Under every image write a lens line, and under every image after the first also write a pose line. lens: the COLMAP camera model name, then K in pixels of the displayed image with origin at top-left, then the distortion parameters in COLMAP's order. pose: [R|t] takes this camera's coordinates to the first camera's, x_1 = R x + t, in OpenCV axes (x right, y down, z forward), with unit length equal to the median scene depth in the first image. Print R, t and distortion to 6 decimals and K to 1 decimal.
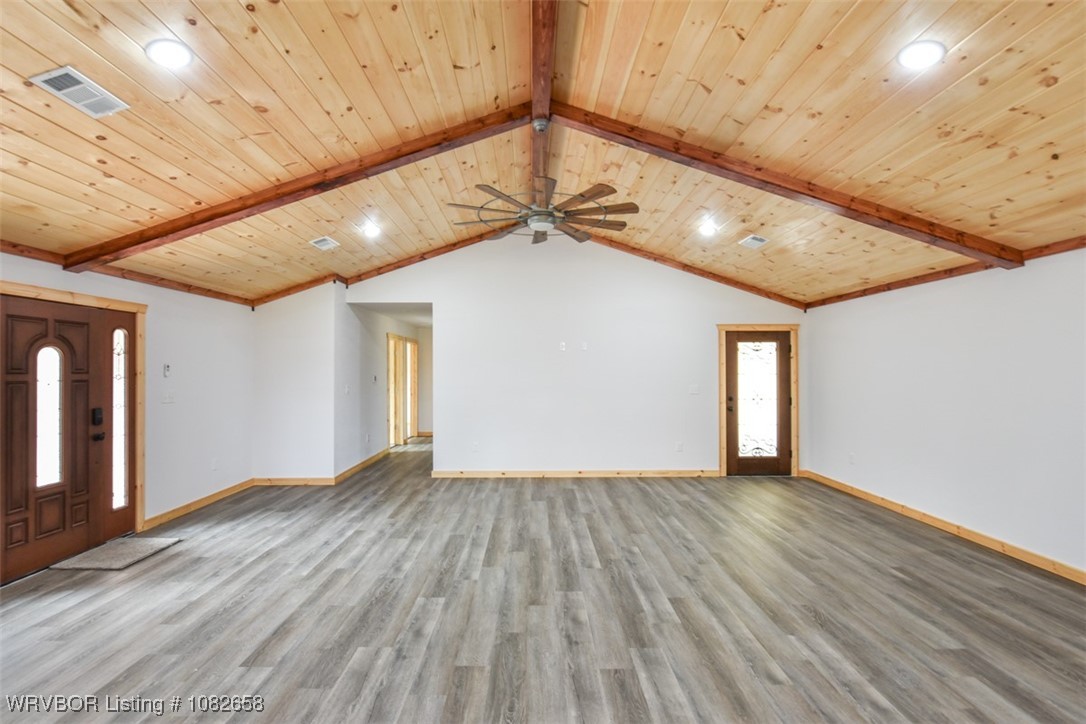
lens RADIAL K [[504.7, 0, 538.2], [0, 504.7, 366.1], [0, 0, 1]] dist [-0.004577, -0.000171]
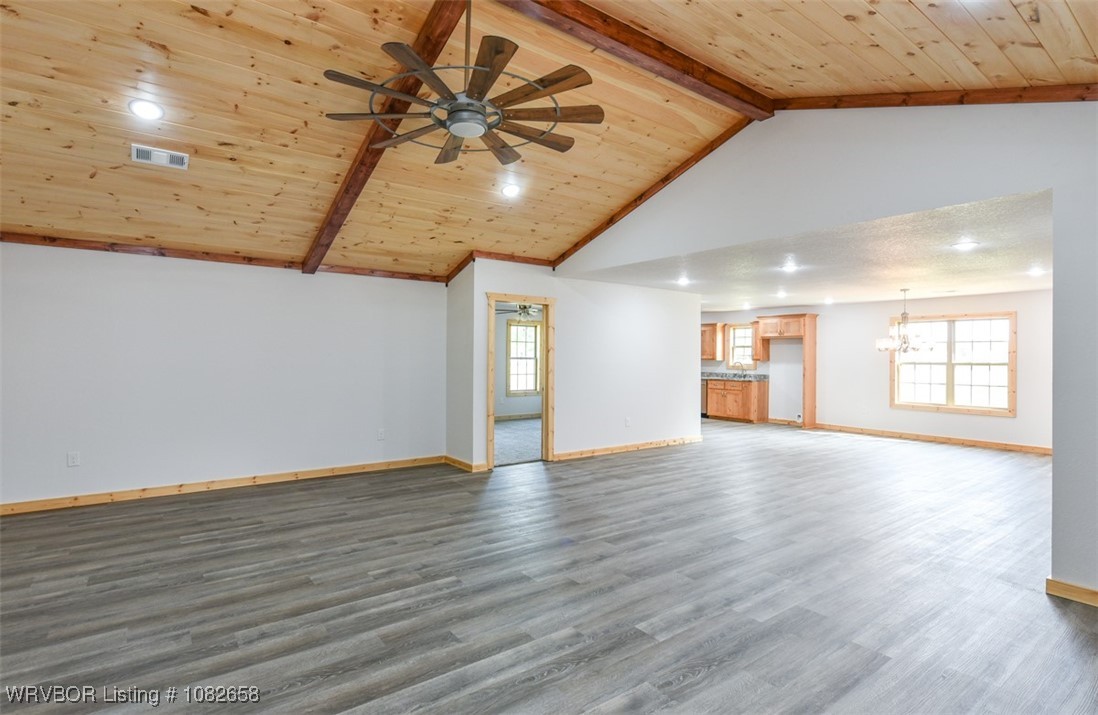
lens RADIAL K [[507.4, 0, 544.1], [0, 507.4, 355.9], [0, 0, 1]] dist [0.001095, 0.000079]
pose [[-0.585809, -0.004869, 0.810434, -0.677762], [-0.014745, 0.999880, -0.004652, 0.034793], [-0.810315, -0.014675, -0.585811, 1.440975]]
